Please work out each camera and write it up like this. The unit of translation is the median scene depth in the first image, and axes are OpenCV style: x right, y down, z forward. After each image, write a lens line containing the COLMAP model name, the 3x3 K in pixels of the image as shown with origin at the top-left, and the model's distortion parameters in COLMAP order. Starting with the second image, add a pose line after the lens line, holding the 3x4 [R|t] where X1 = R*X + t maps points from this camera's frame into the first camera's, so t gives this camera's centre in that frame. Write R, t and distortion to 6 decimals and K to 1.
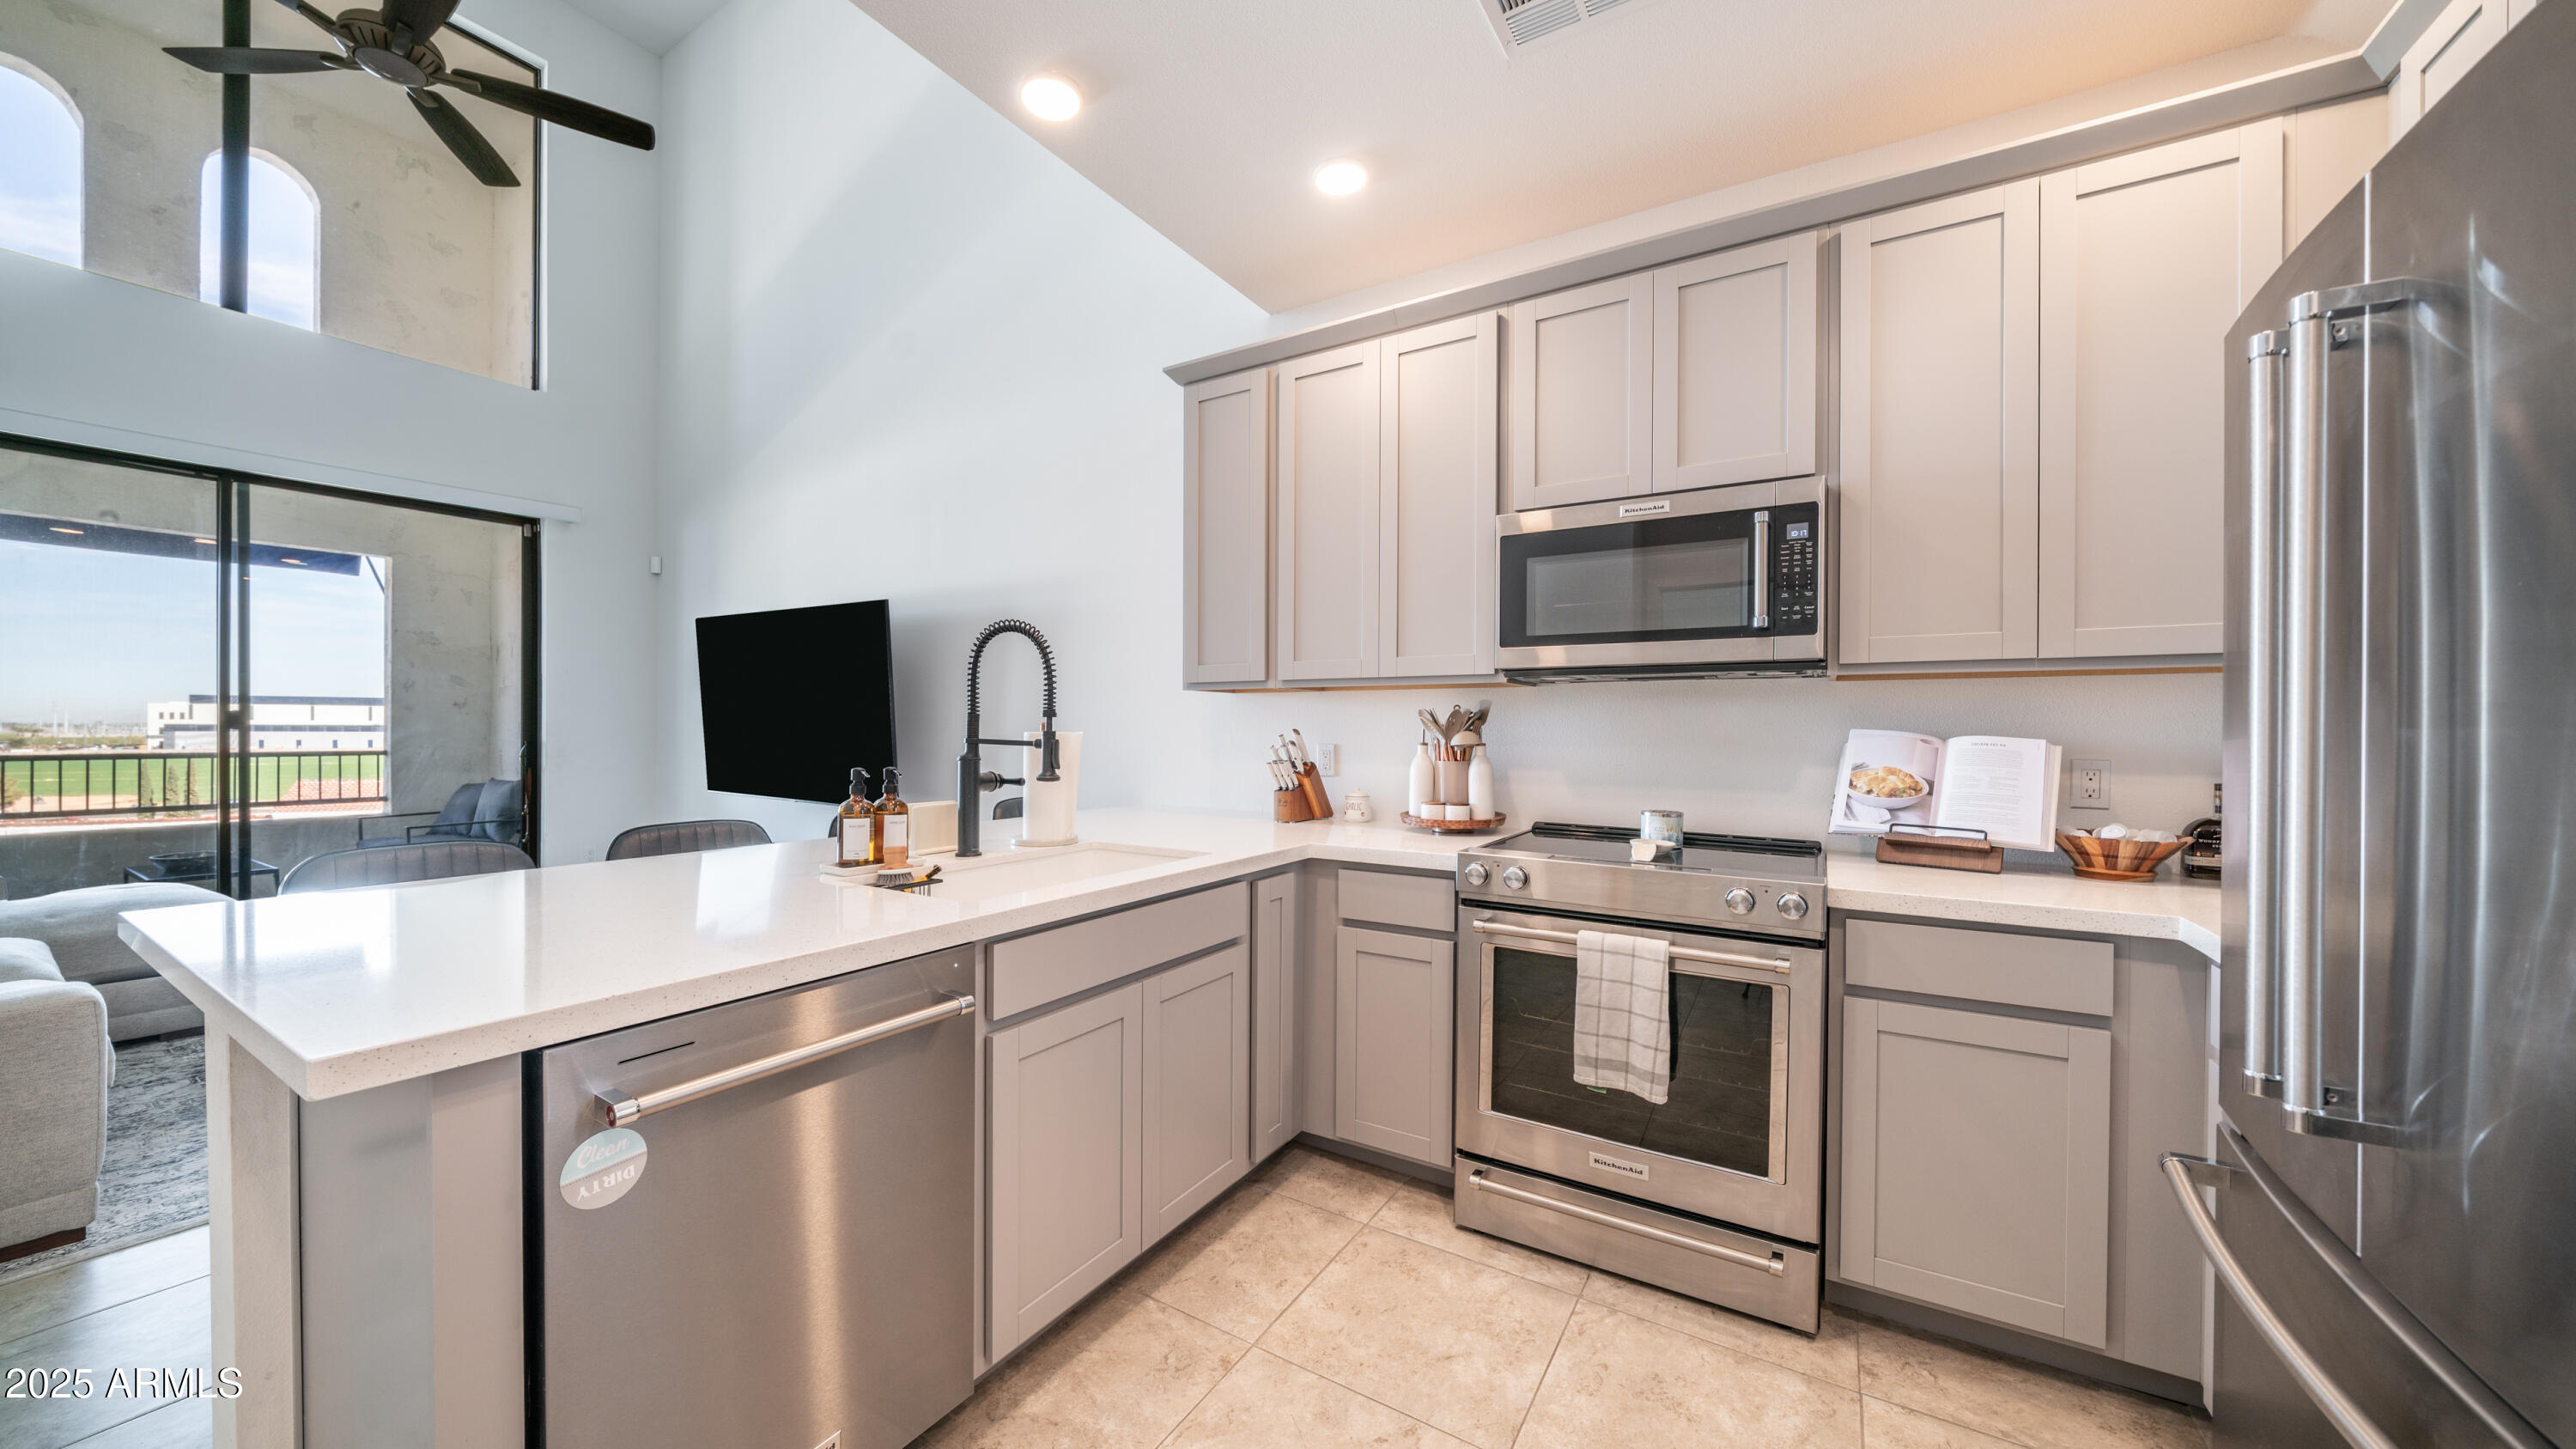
lens RADIAL K [[873.8, 0, 1288.0], [0, 873.8, 724.5], [0, 0, 1]] dist [-0.000268, -0.000020]
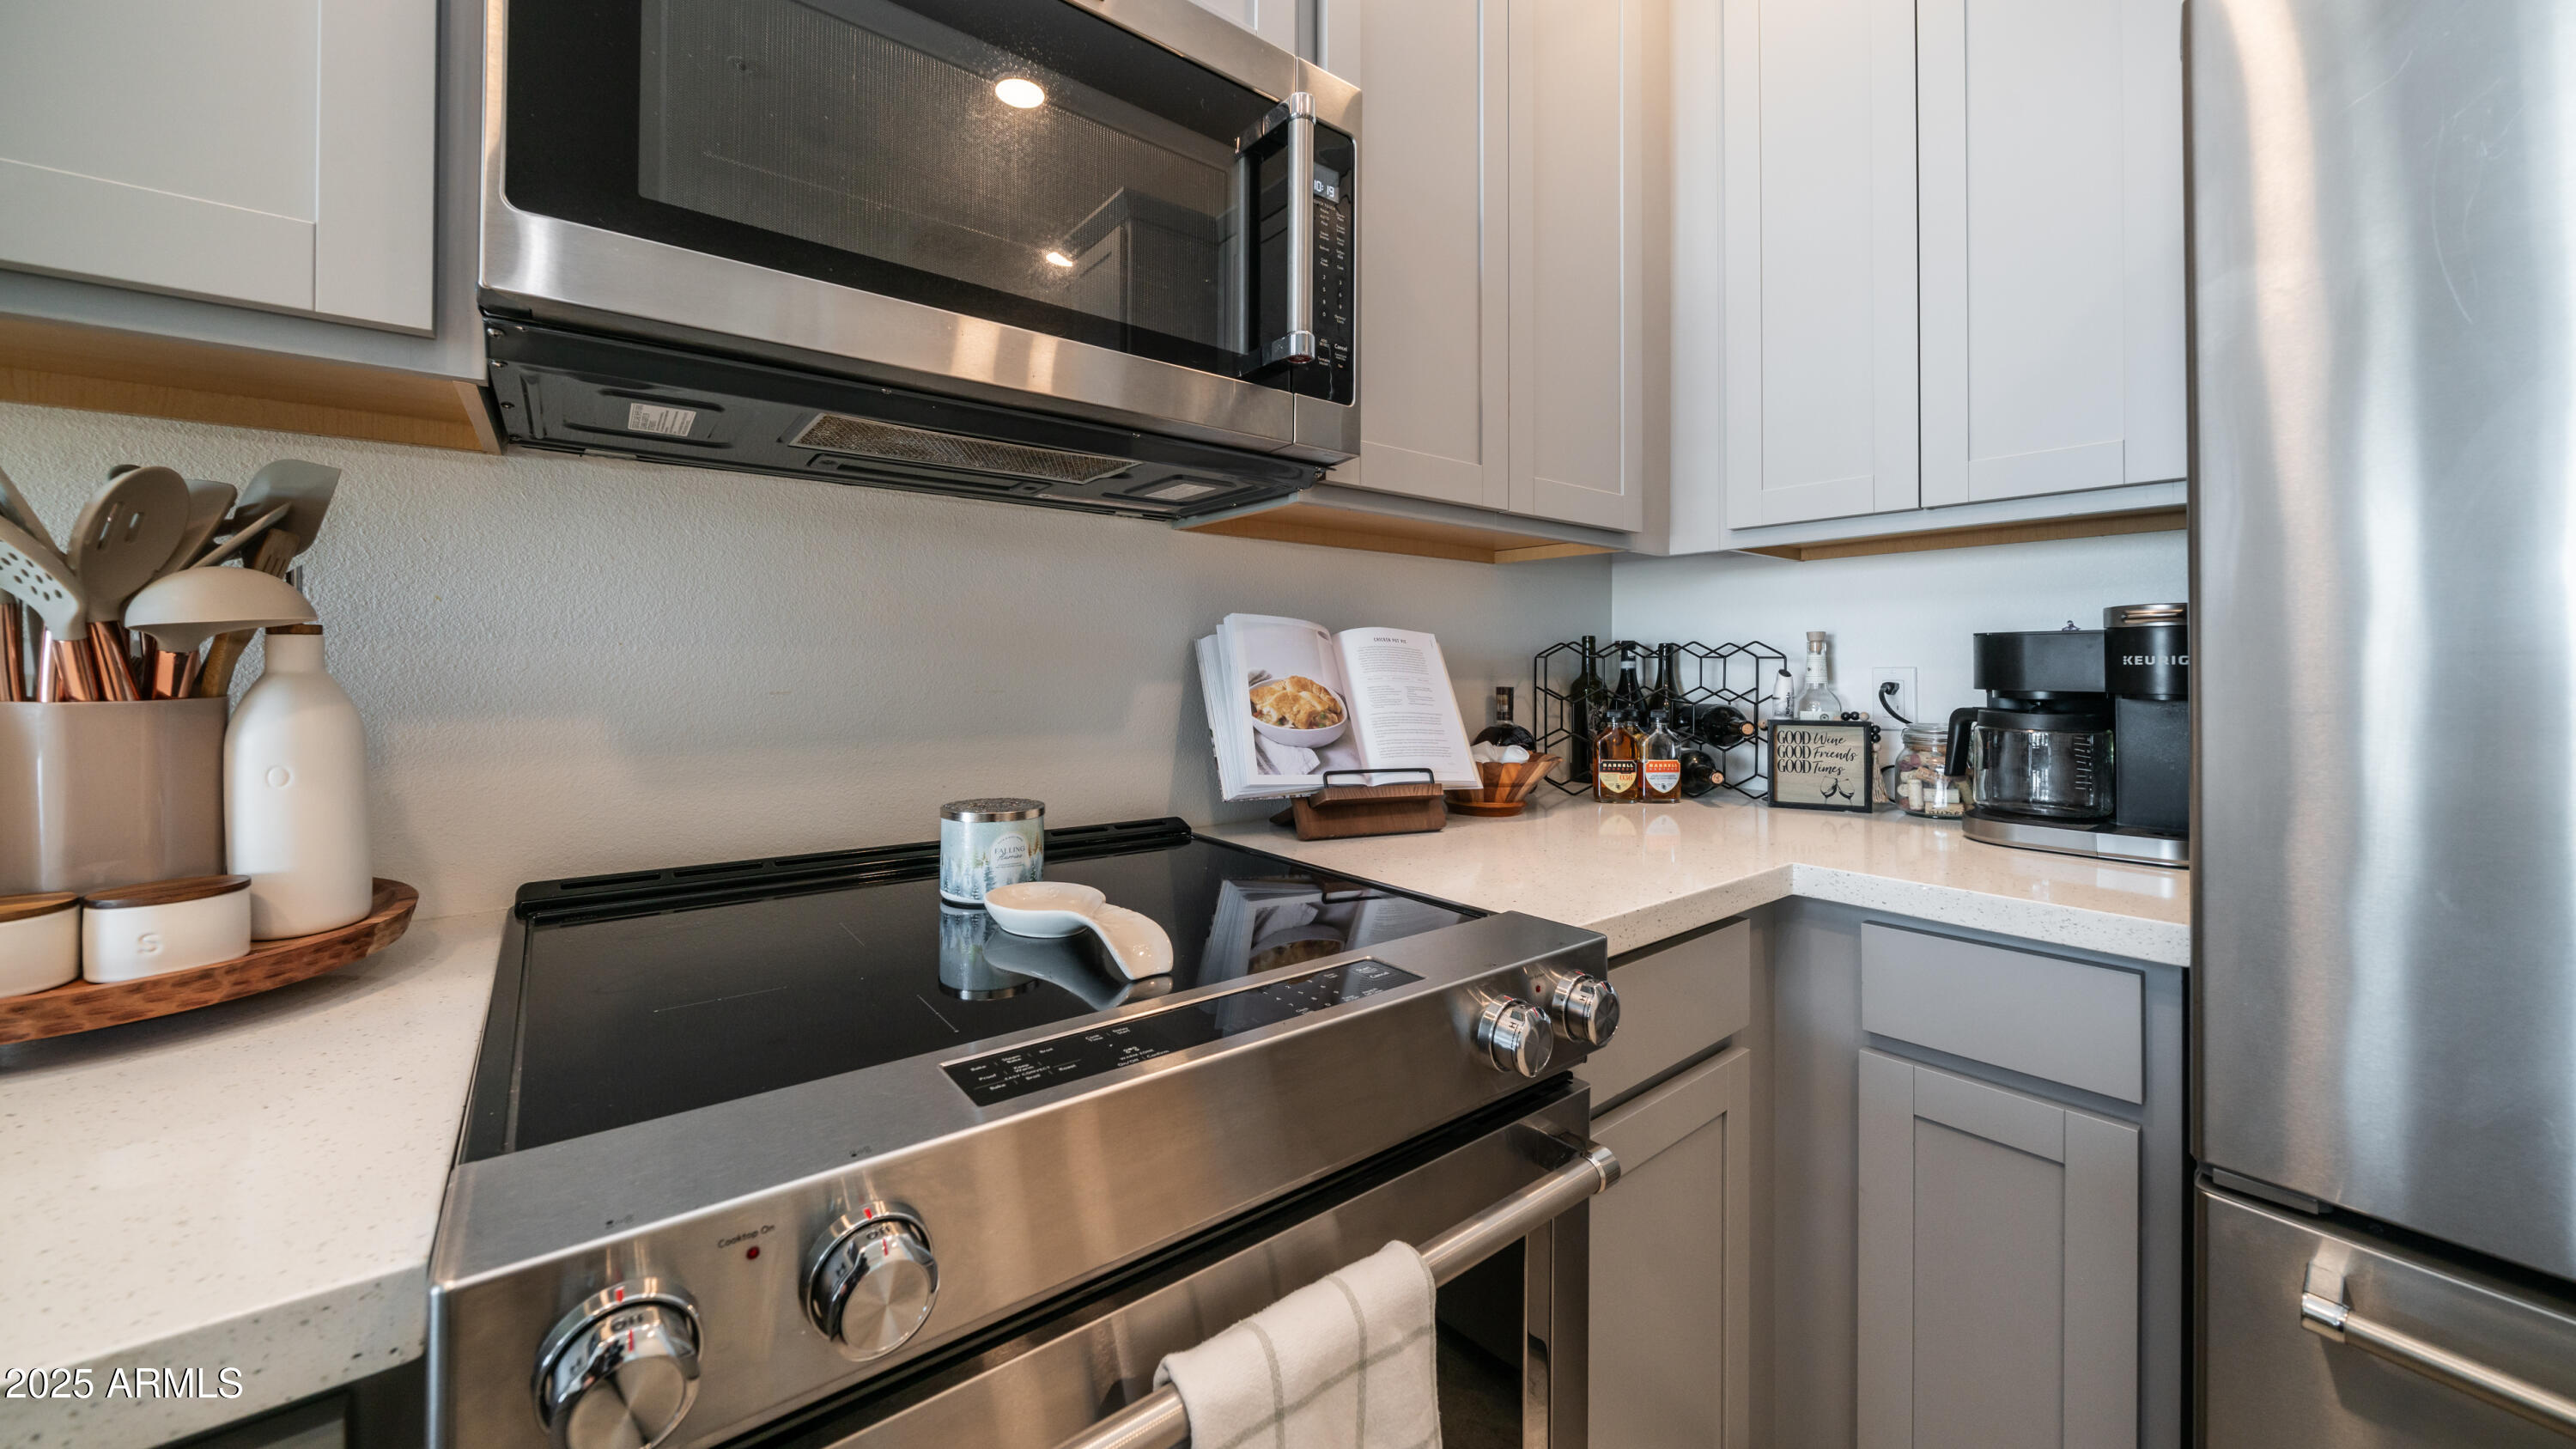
lens RADIAL K [[903.6, 0, 1230.4], [0, 903.6, 667.6], [0, 0, 1]] dist [-0.000025, -0.000035]
pose [[0.377264, -0.004099, 0.926097, 0.100500], [-0.005661, 0.999961, 0.006732, 0.037989], [-0.926089, -0.007782, 0.377226, 0.803353]]
